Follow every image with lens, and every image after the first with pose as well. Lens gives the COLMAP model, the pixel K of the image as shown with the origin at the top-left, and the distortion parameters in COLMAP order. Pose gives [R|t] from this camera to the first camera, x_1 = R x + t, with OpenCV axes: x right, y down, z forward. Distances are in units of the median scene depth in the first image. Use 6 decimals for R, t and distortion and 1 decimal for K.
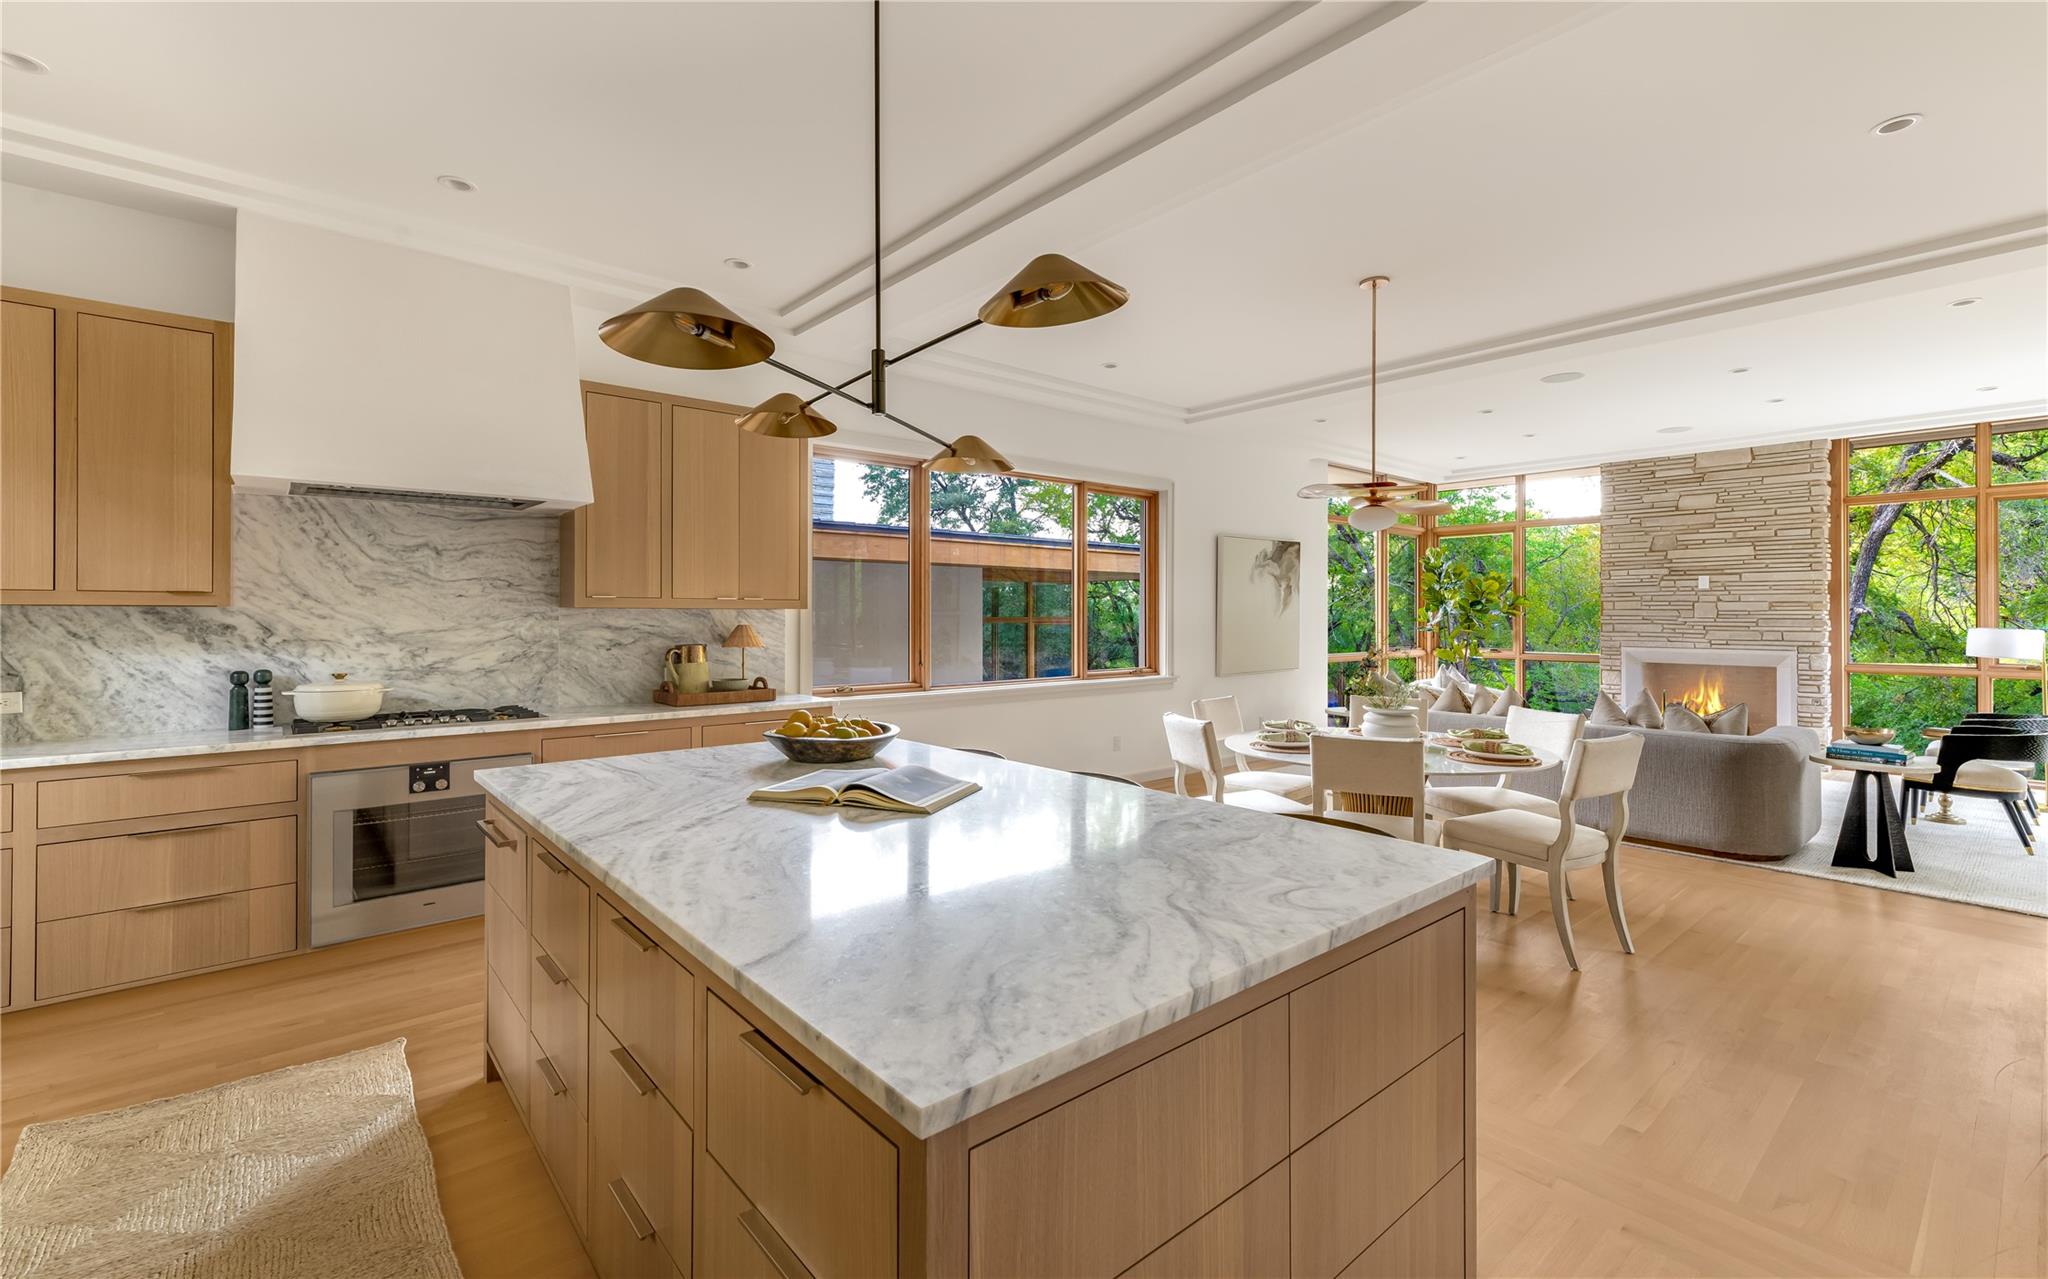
lens RADIAL K [[878.6, 0, 1043.3], [0, 878.6, 610.0], [0, 0, 1]] dist [-0.001030, -0.000243]
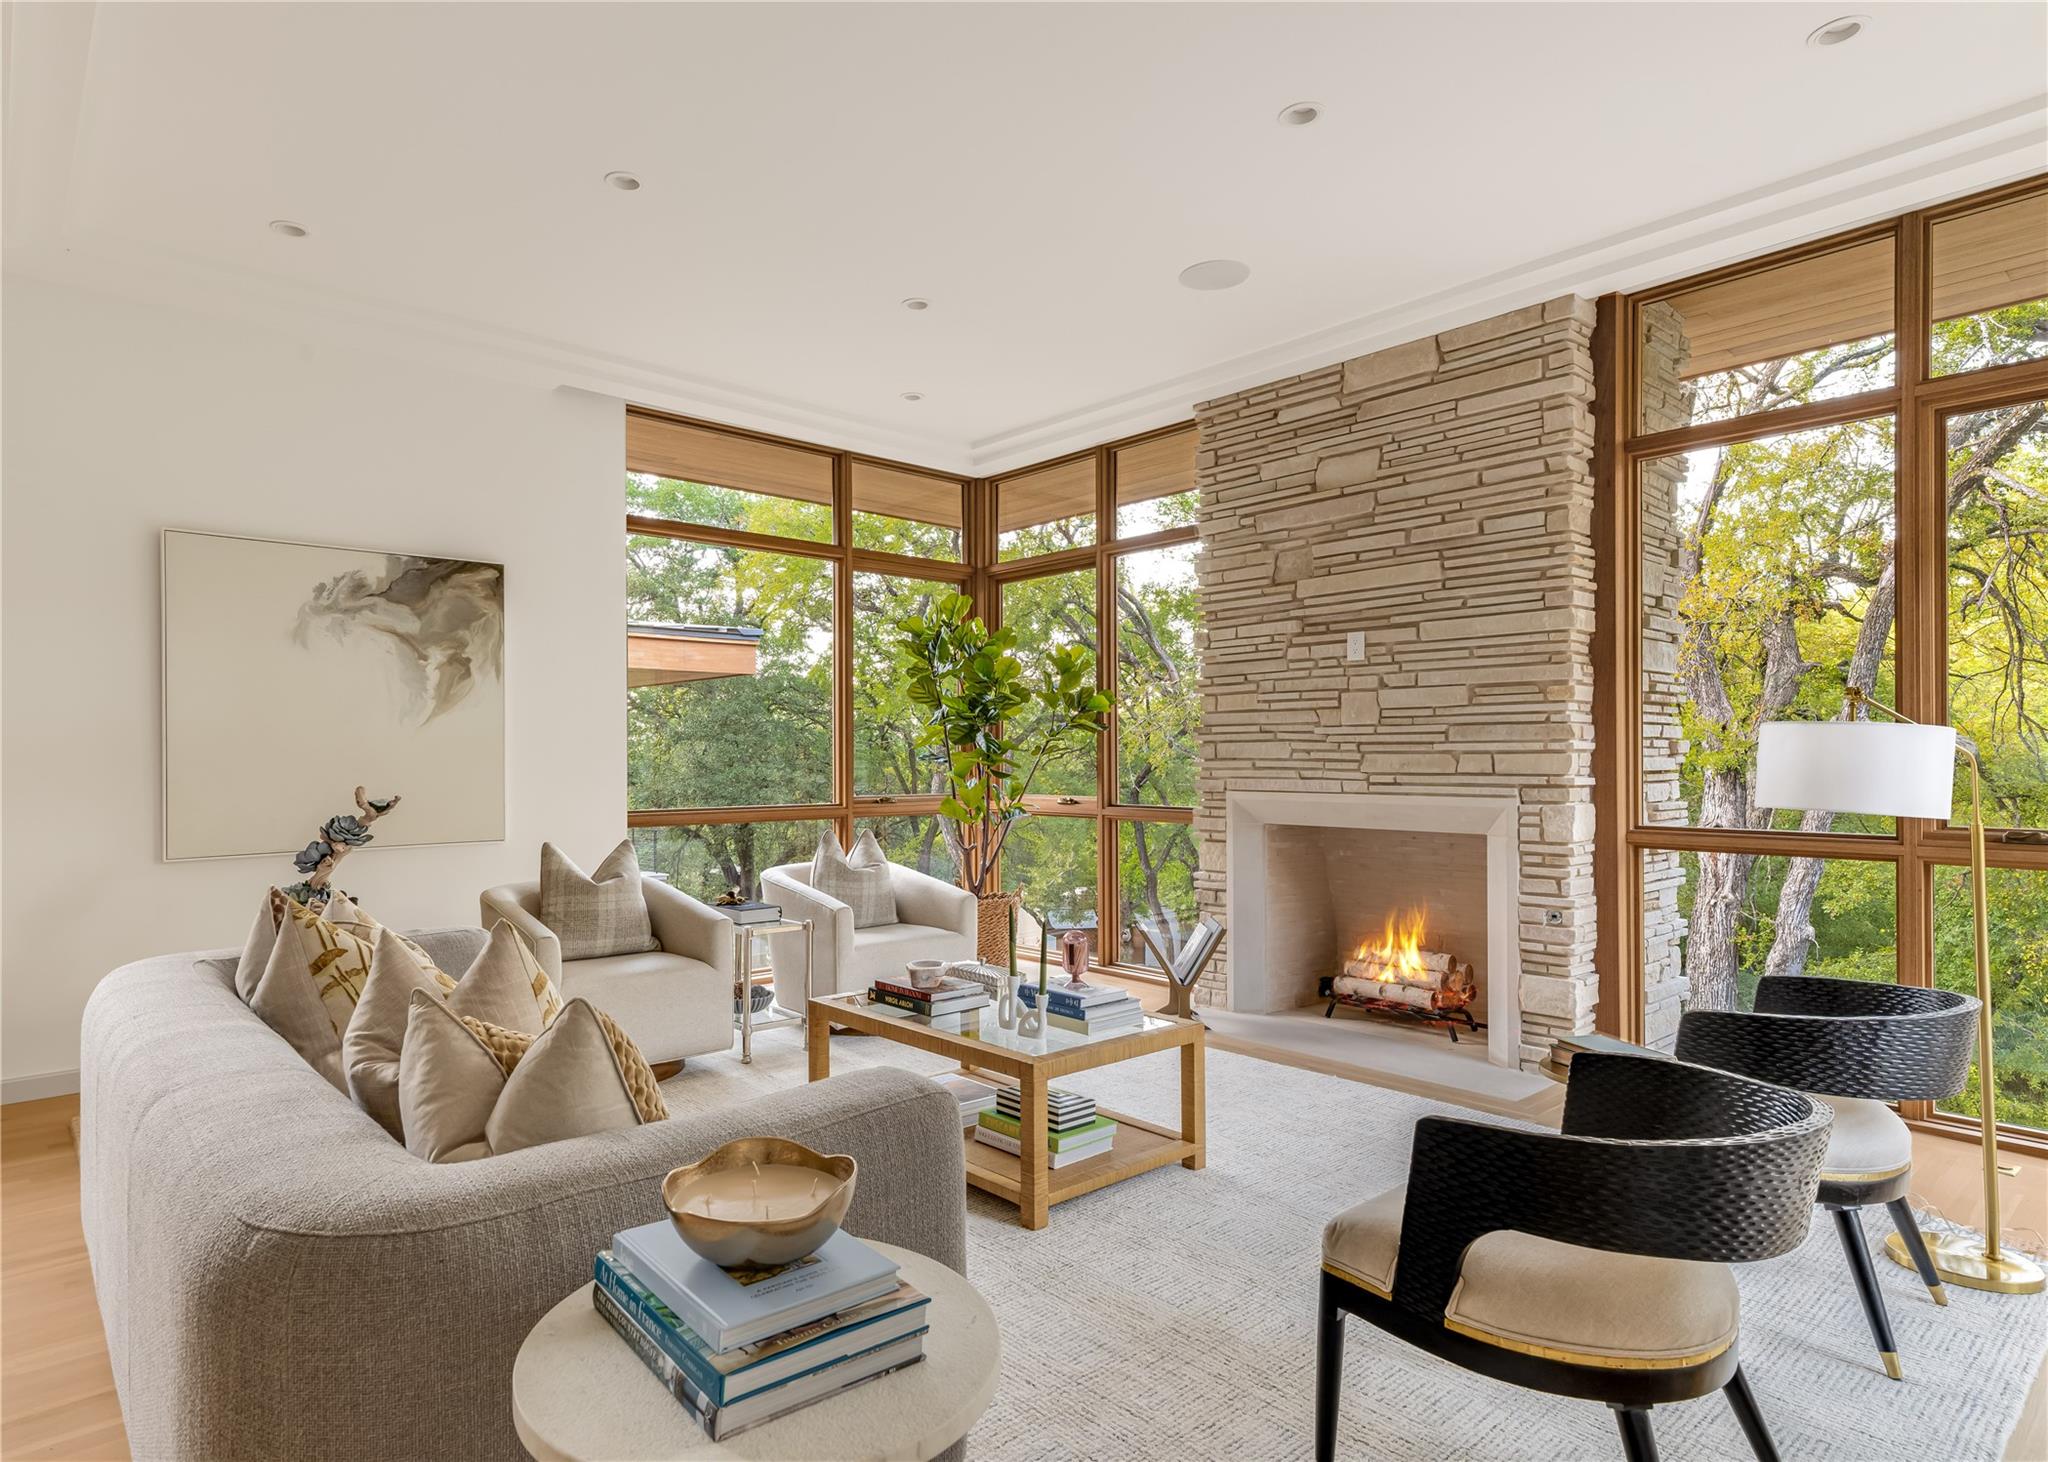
lens RADIAL K [[1182.0, 0, 928.1], [0, 1182.0, 758.0], [0, 0, 1]] dist [0.009296, 0.000397]
pose [[0.999949, -0.003127, 0.009635, 0.531343], [0.003068, 0.999976, 0.006208, 0.021312], [-0.009654, -0.006178, 0.999934, 0.397181]]
